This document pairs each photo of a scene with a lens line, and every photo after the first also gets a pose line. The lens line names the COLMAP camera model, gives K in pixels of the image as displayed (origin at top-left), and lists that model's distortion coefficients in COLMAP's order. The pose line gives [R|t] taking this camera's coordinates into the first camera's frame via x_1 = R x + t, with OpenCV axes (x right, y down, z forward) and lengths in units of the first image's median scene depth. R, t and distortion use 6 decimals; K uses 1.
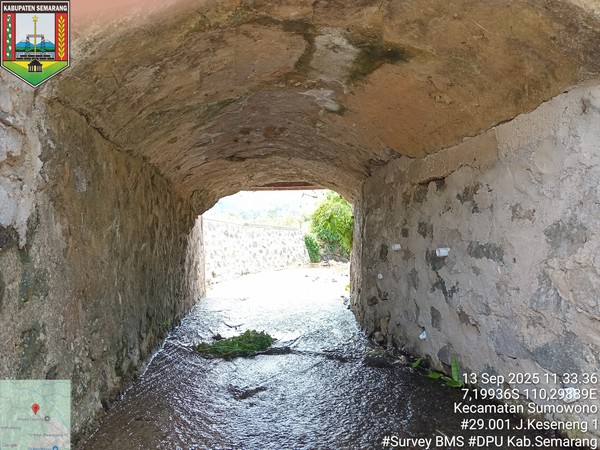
lens RADIAL K [[455.9, 0, 300.0], [0, 455.9, 225.0], [0, 0, 1]] dist [0.047653, -0.068224]
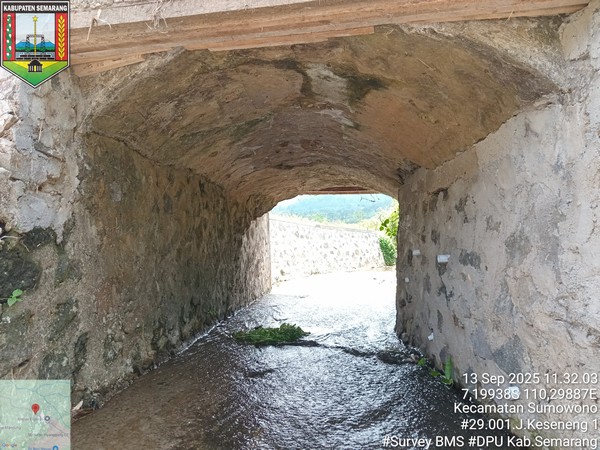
lens RADIAL K [[455.9, 0, 300.0], [0, 455.9, 225.0], [0, 0, 1]] dist [0.047653, -0.068224]
pose [[0.980818, 0.021971, -0.193683, 0.206613], [-0.022411, 0.999749, -0.000080, -0.012393], [0.193632, 0.004419, 0.981064, -0.120649]]
